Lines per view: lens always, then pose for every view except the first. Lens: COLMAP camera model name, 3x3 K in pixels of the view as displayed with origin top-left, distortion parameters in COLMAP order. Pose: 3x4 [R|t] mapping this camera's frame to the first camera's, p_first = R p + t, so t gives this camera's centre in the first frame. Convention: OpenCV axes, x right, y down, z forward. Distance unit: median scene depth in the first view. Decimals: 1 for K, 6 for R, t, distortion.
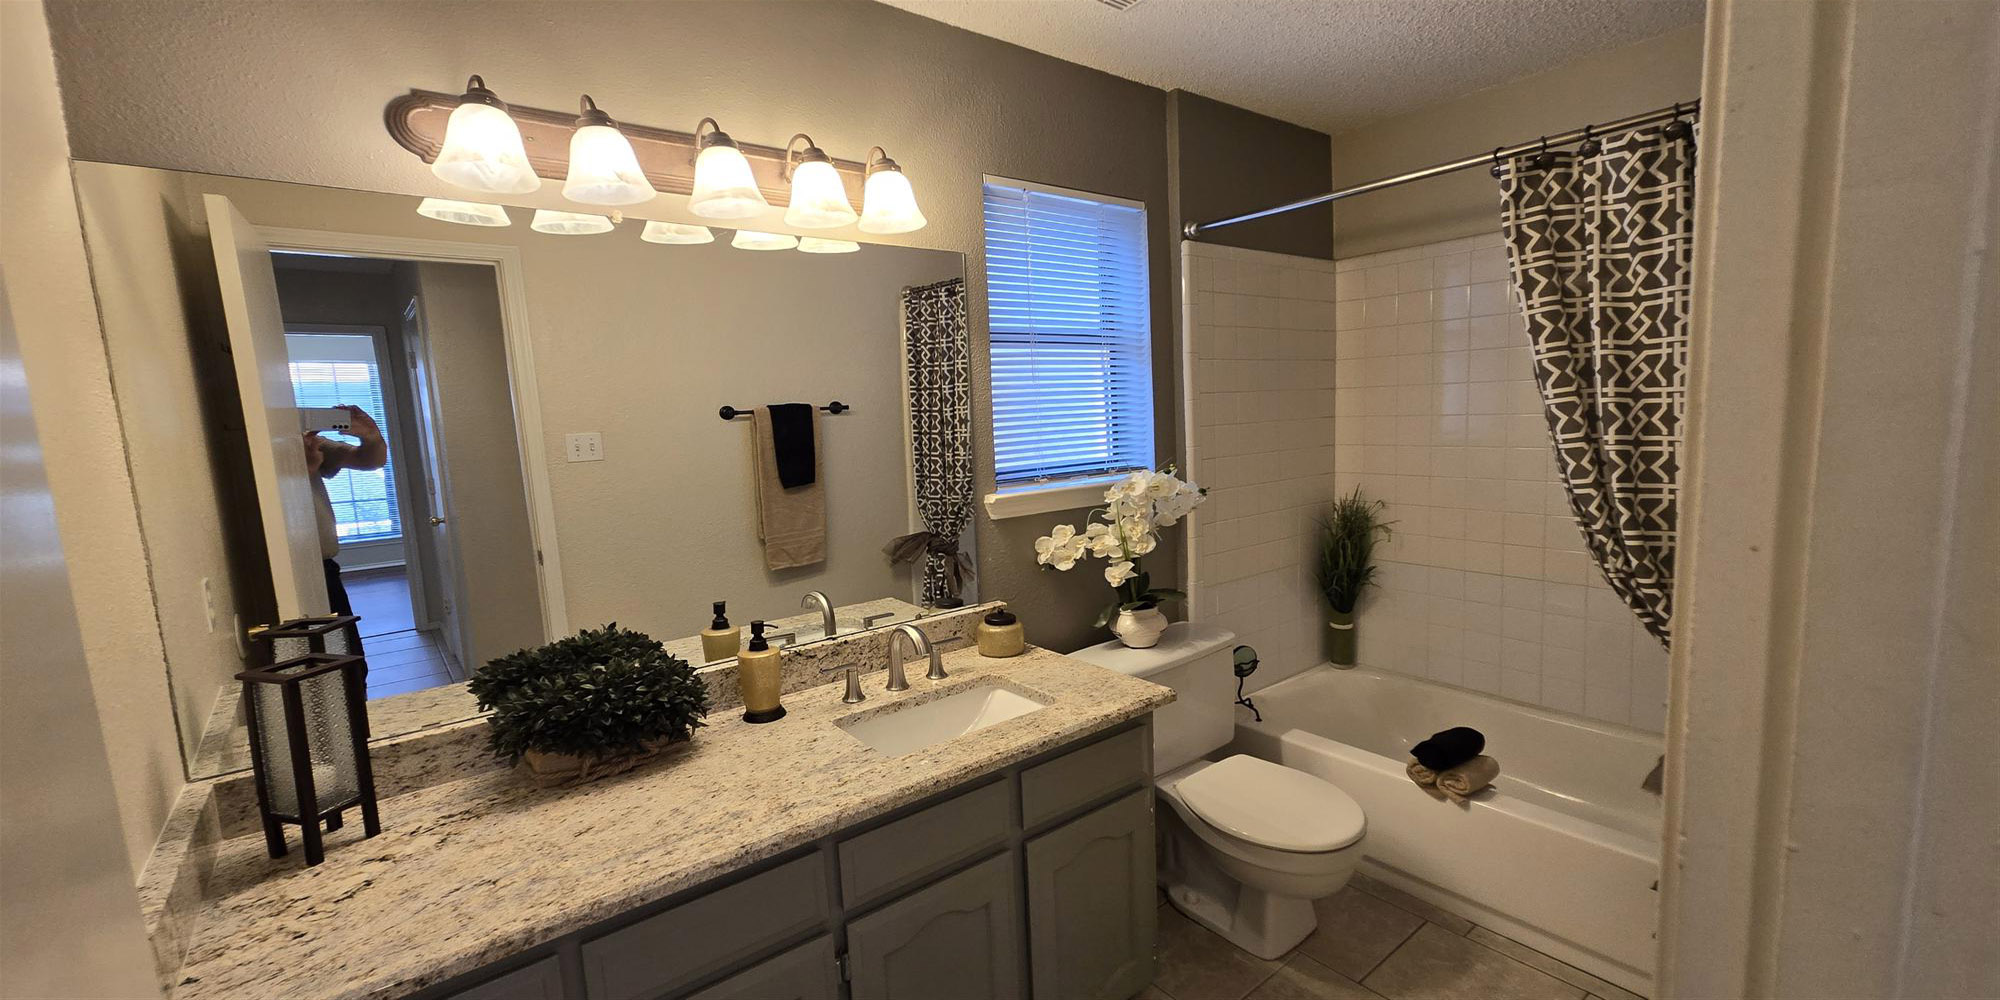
lens RADIAL K [[828.1, 0, 986.1], [0, 828.1, 472.0], [0, 0, 1]] dist [0.000070, -0.000079]
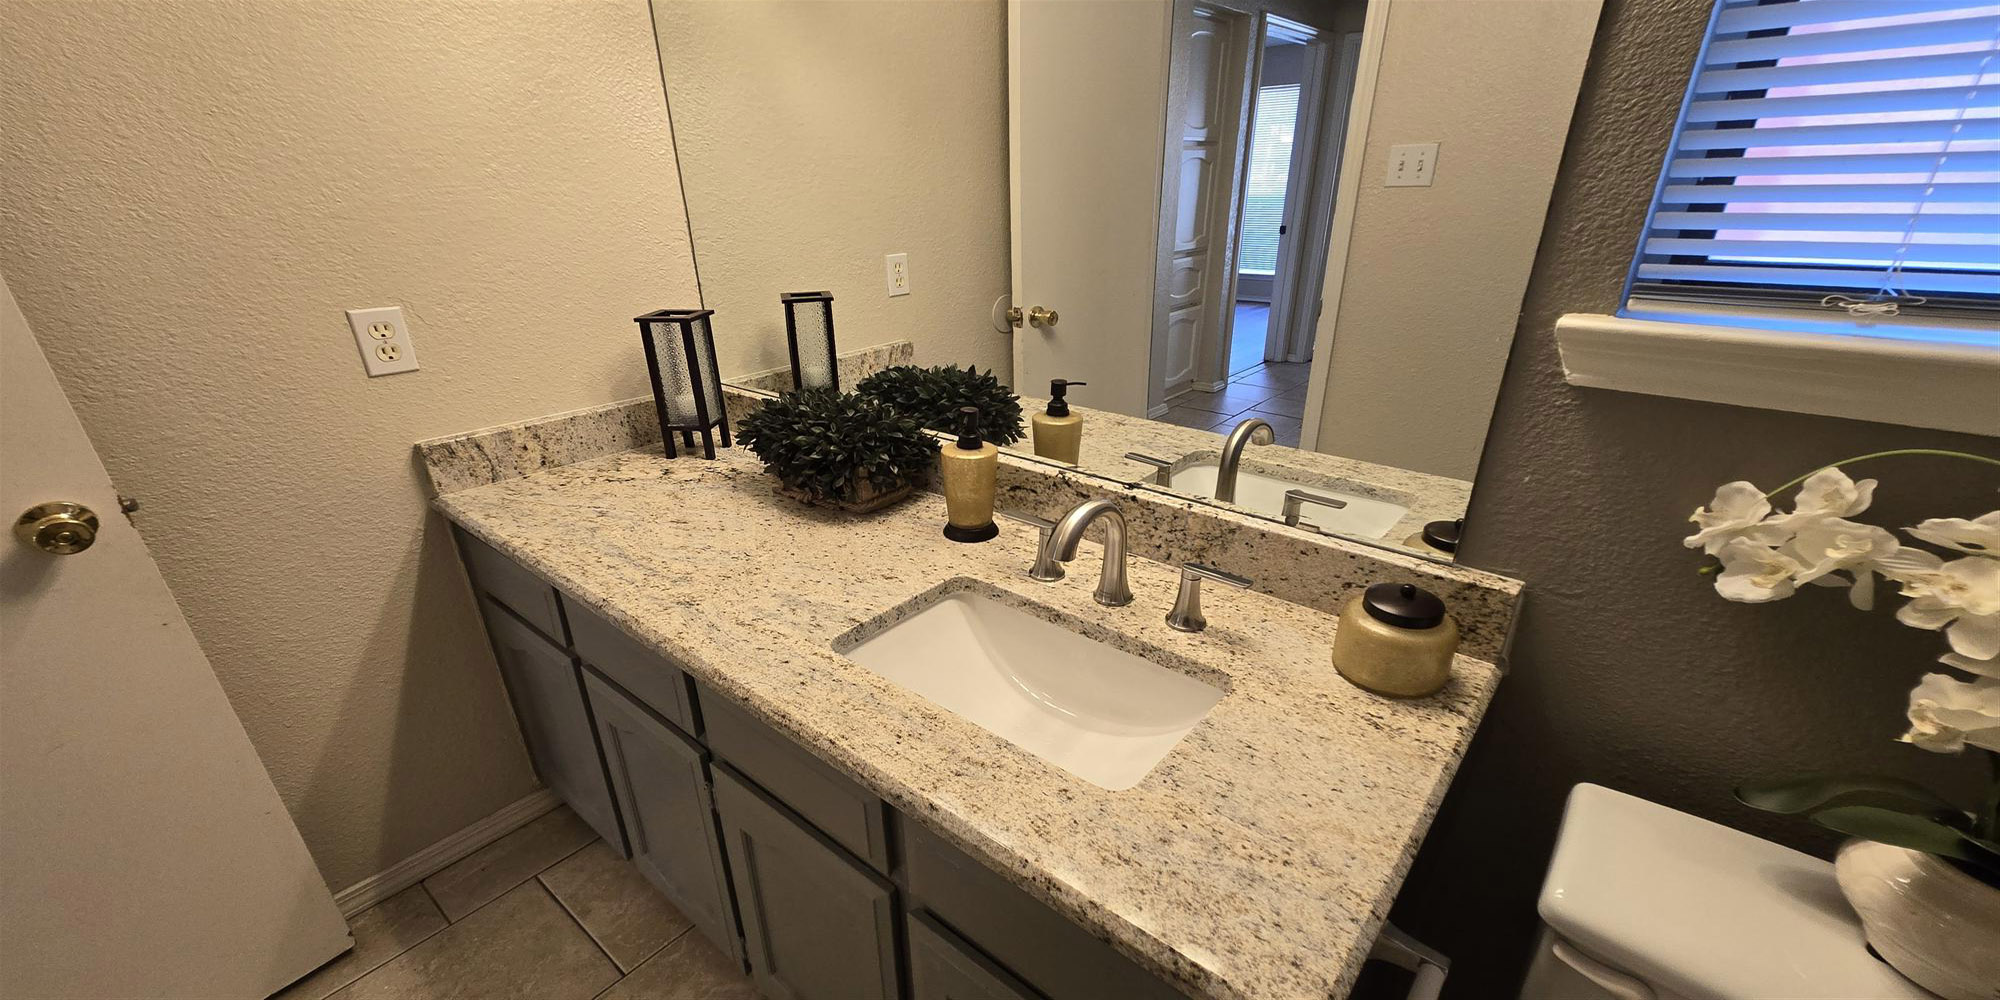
lens RADIAL K [[807.4, 0, 998.9], [0, 807.4, 539.7], [0, 0, 1]] dist [-0.001870, -0.000204]
pose [[0.218342, 0.436954, -0.872581, 0.329915], [-0.073946, 0.898992, 0.431677, -0.019984], [0.973067, -0.029730, 0.228599, 0.713733]]
